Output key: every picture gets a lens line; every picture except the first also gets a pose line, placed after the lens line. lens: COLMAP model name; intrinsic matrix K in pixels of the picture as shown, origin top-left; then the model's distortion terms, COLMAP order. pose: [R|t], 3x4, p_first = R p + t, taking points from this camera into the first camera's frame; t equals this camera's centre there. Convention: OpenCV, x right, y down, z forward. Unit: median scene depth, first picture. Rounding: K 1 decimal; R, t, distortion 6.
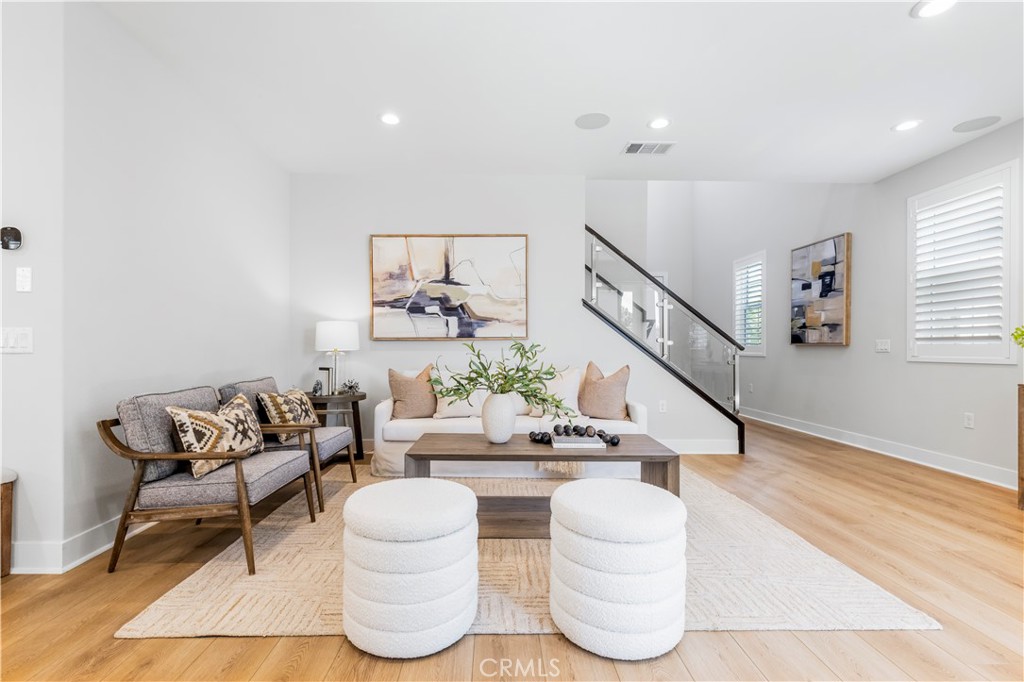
lens RADIAL K [[465.1, 0, 507.6], [0, 465.1, 345.9], [0, 0, 1]] dist [0.004045, -0.000207]
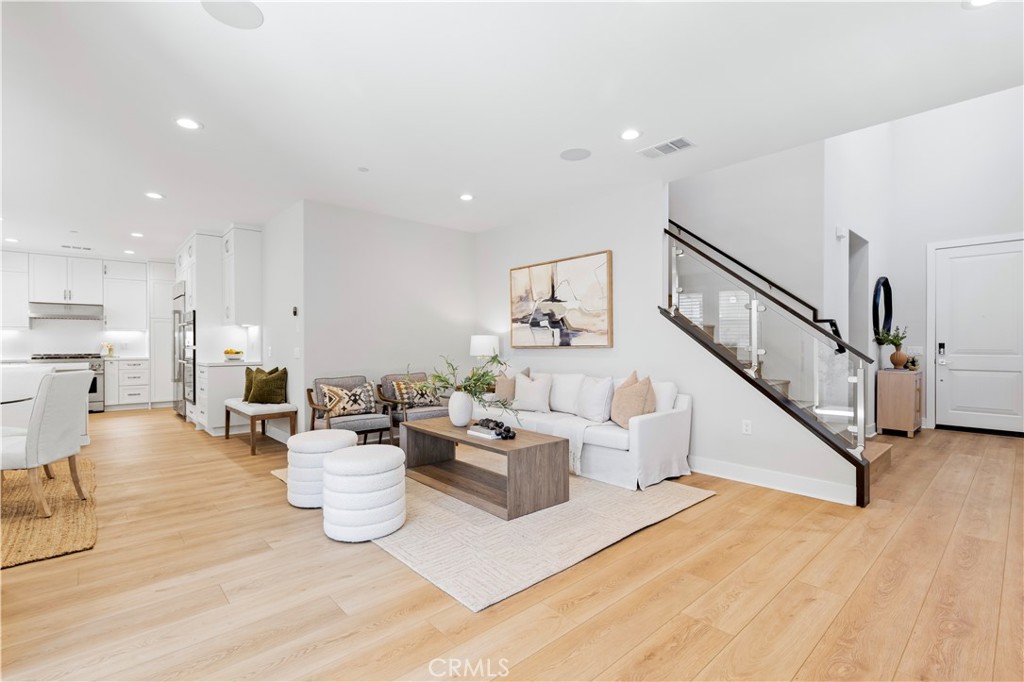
lens RADIAL K [[465.1, 0, 506.4], [0, 465.1, 342.4], [0, 0, 1]] dist [0.004045, -0.000207]
pose [[0.659067, -0.006606, -0.752055, 0.699665], [0.006114, 0.999975, -0.003426, -0.024297], [0.752059, -0.002340, 0.659091, 0.111350]]
